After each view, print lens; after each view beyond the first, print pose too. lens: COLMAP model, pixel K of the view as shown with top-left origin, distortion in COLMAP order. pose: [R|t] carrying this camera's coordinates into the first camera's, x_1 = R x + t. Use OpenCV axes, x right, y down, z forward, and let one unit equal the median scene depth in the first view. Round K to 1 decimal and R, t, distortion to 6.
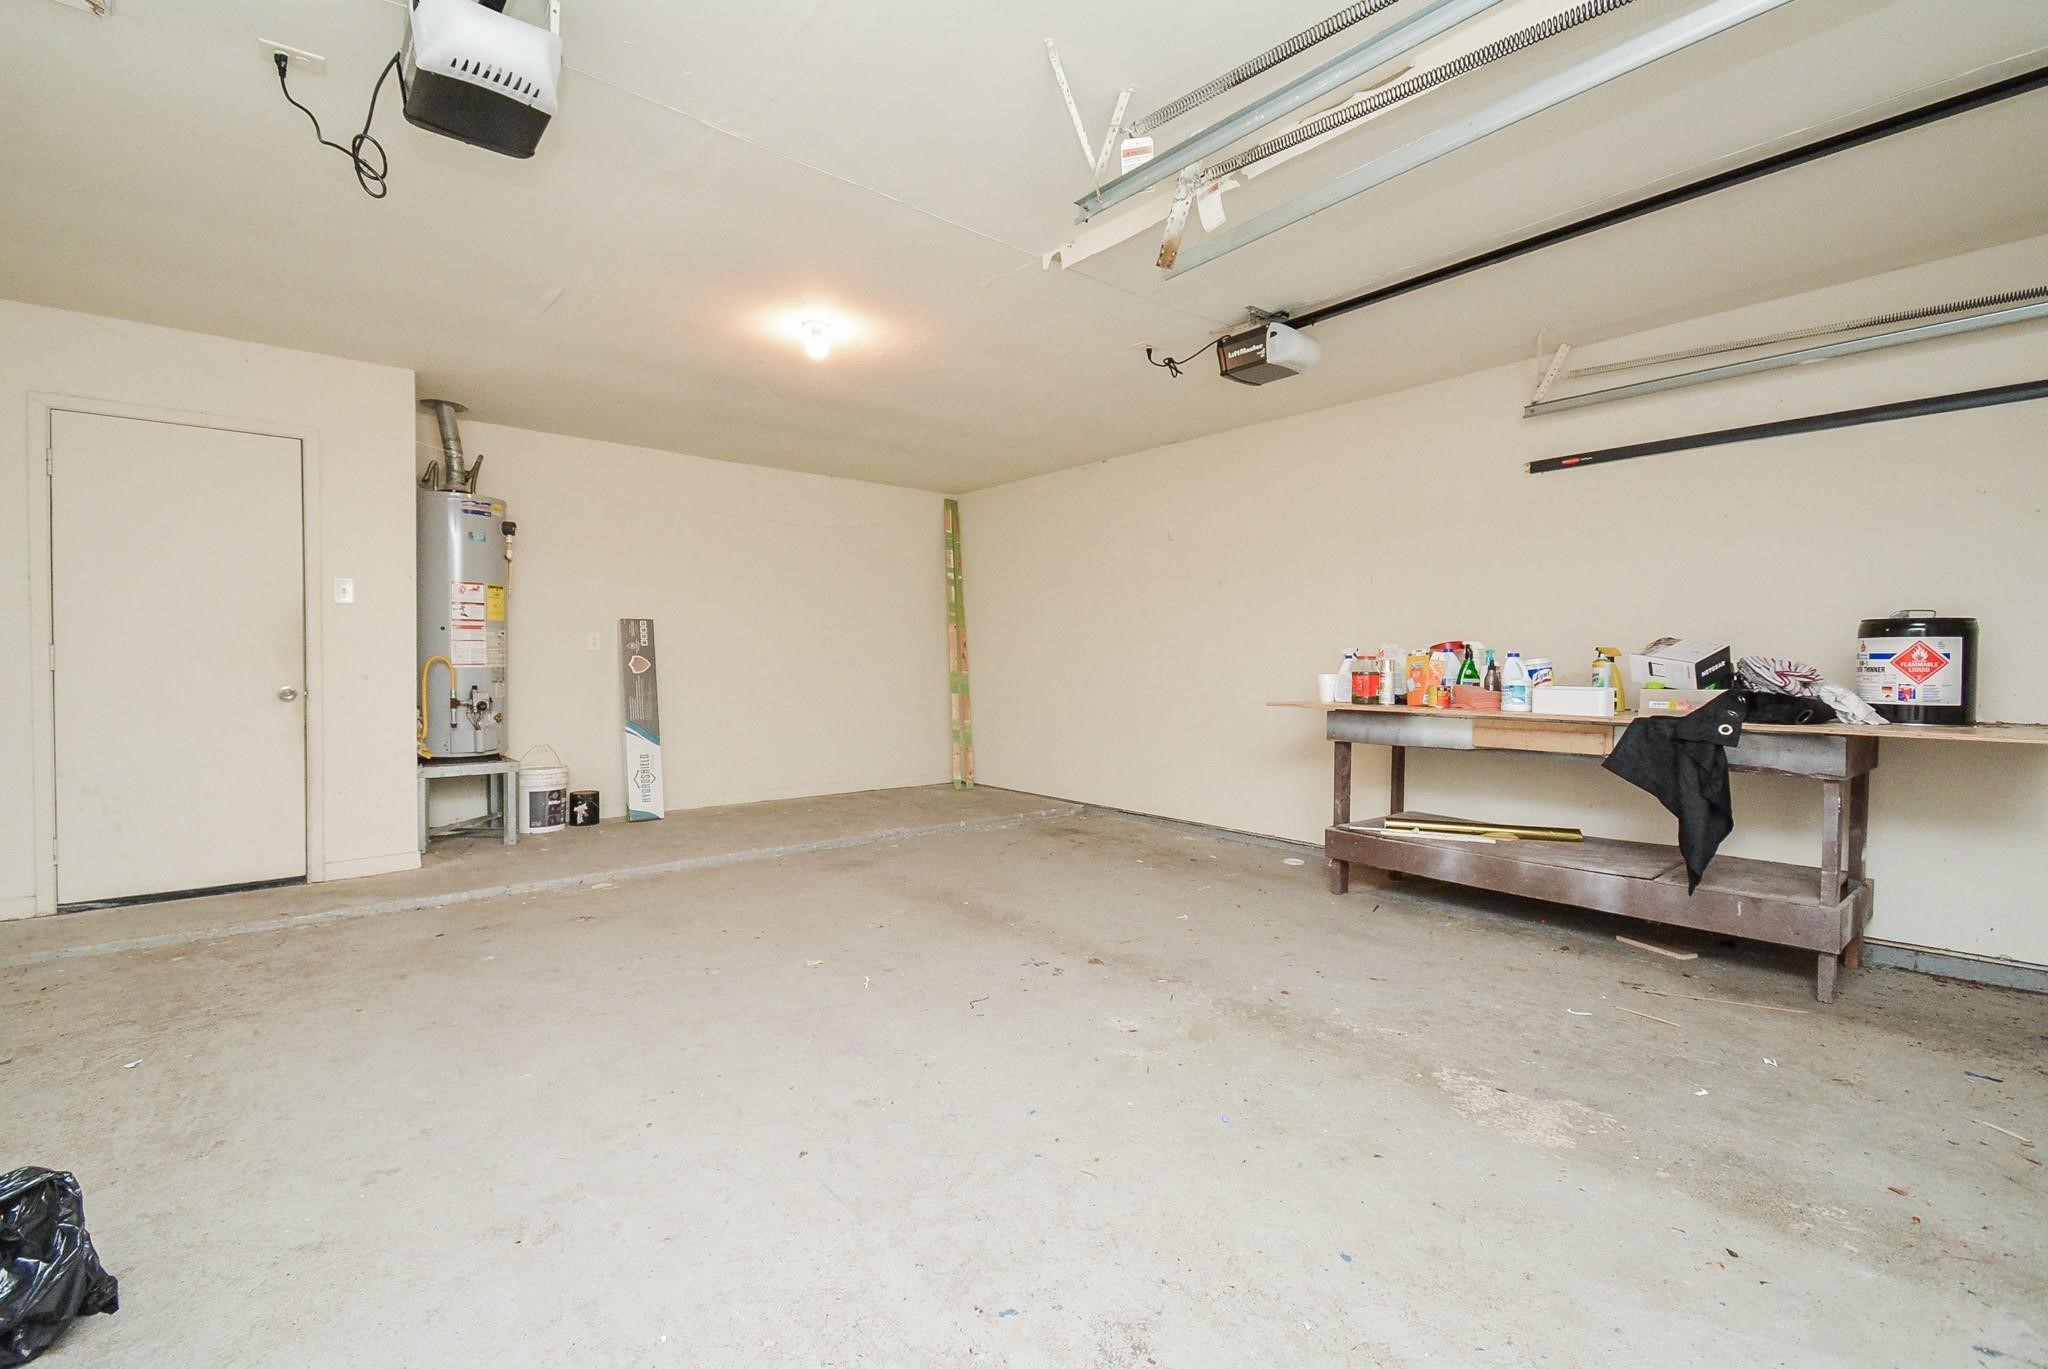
lens RADIAL K [[869.7, 0, 1001.4], [0, 869.7, 665.9], [0, 0, 1]] dist [0.054040, -0.026159]
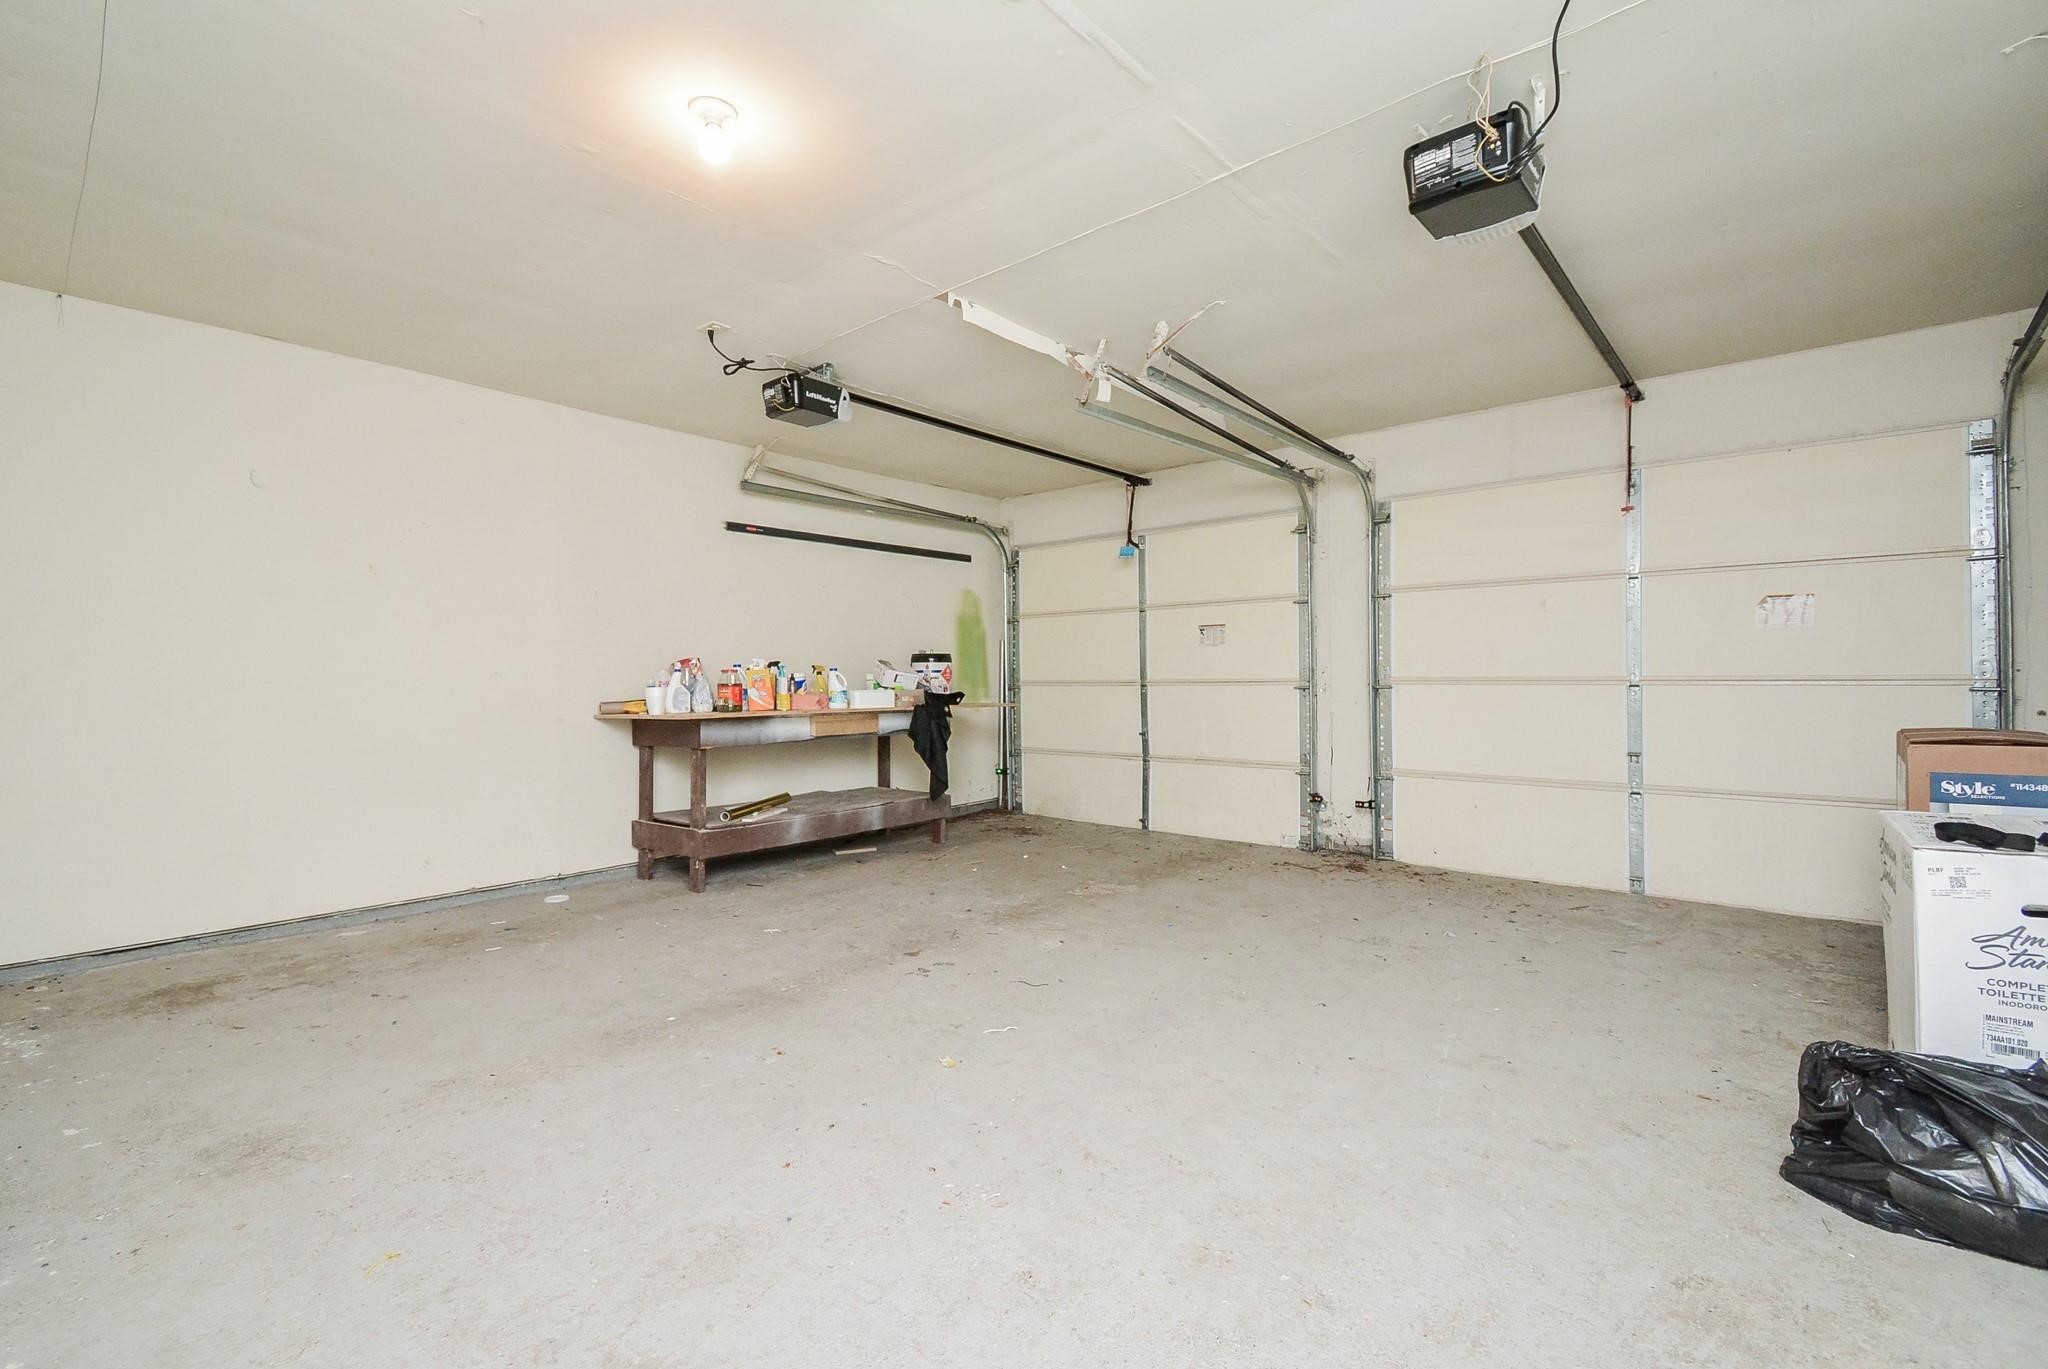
lens RADIAL K [[869.7, 0, 1001.4], [0, 869.7, 665.9], [0, 0, 1]] dist [0.054040, -0.026159]
pose [[-0.133728, 0.013223, 0.990930, -0.867029], [0.012311, 0.999856, -0.011681, 0.001701], [-0.990942, 0.010638, -0.133872, 0.927696]]
